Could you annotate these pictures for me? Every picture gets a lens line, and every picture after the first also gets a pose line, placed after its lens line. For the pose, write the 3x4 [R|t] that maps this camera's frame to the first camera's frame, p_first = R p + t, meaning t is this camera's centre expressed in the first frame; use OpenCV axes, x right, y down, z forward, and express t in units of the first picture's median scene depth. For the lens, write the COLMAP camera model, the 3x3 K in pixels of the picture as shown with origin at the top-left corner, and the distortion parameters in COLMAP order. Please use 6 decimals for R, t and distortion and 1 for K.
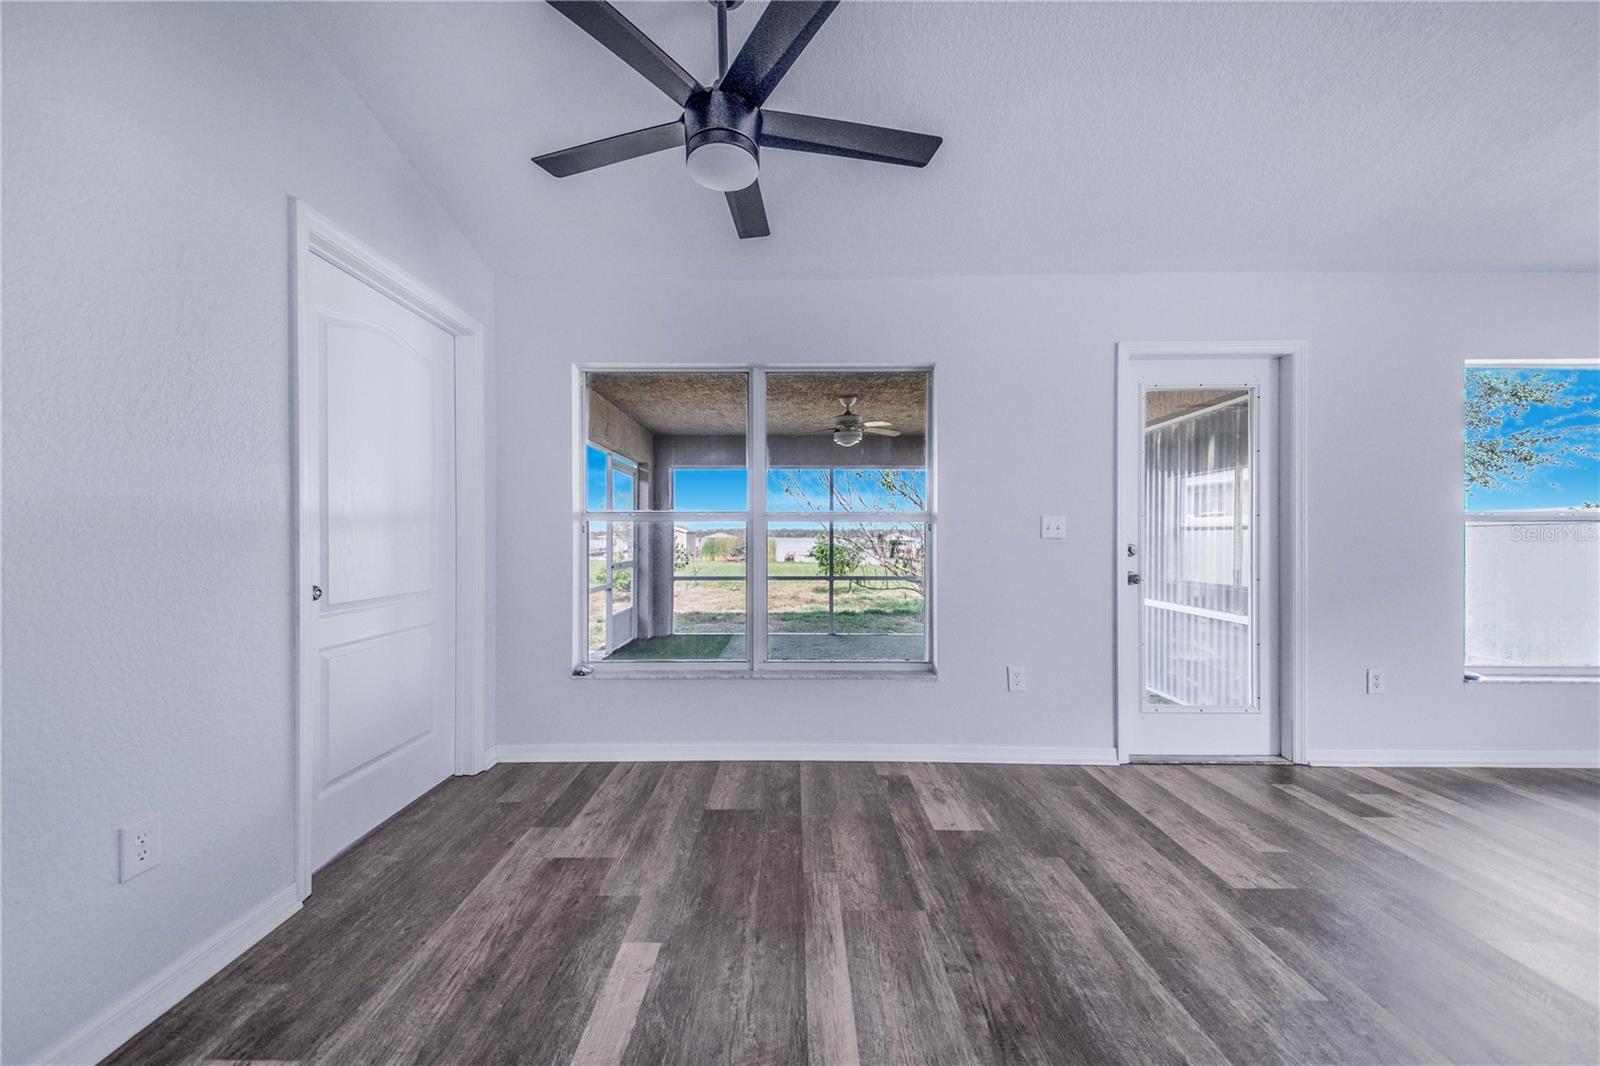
lens RADIAL K [[584.7, 0, 789.2], [0, 584.7, 537.3], [0, 0, 1]] dist [0.014439, -0.005165]
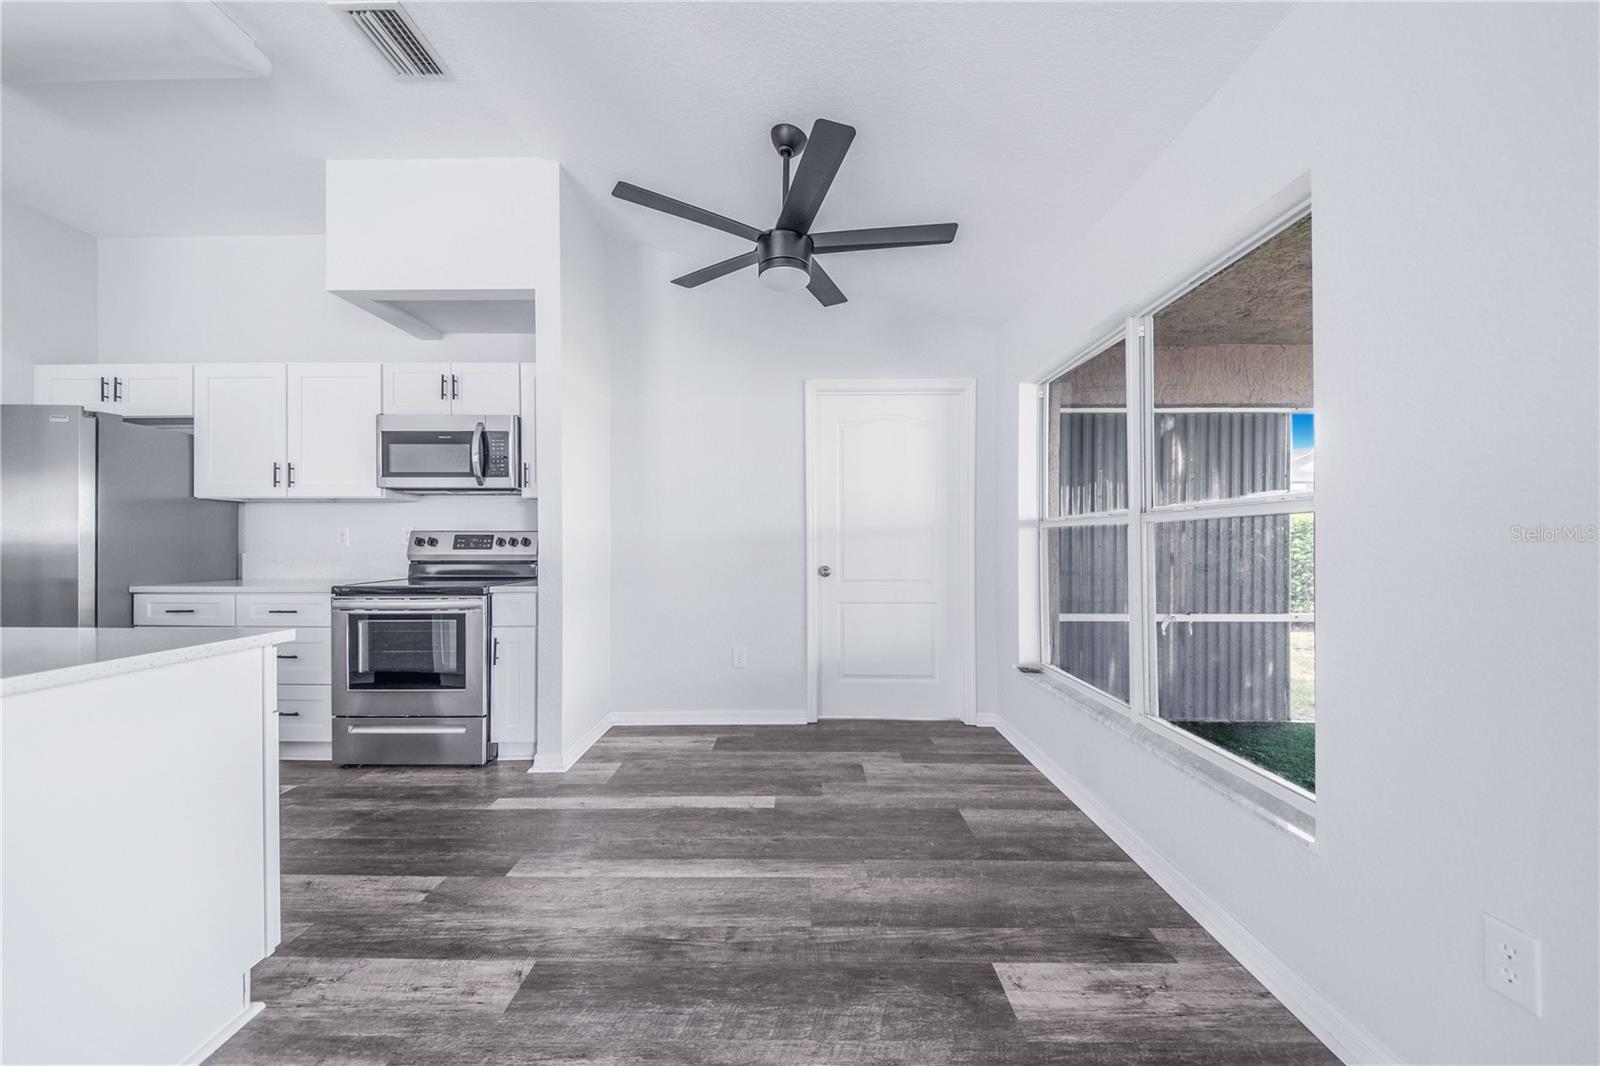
lens RADIAL K [[584.7, 0, 797.1], [0, 584.7, 539.0], [0, 0, 1]] dist [0.014439, -0.005165]
pose [[-0.002534, -0.005727, -0.999980, 0.924110], [-0.004034, 0.999976, -0.005717, -0.002386], [0.999989, 0.004019, -0.002557, 0.744469]]
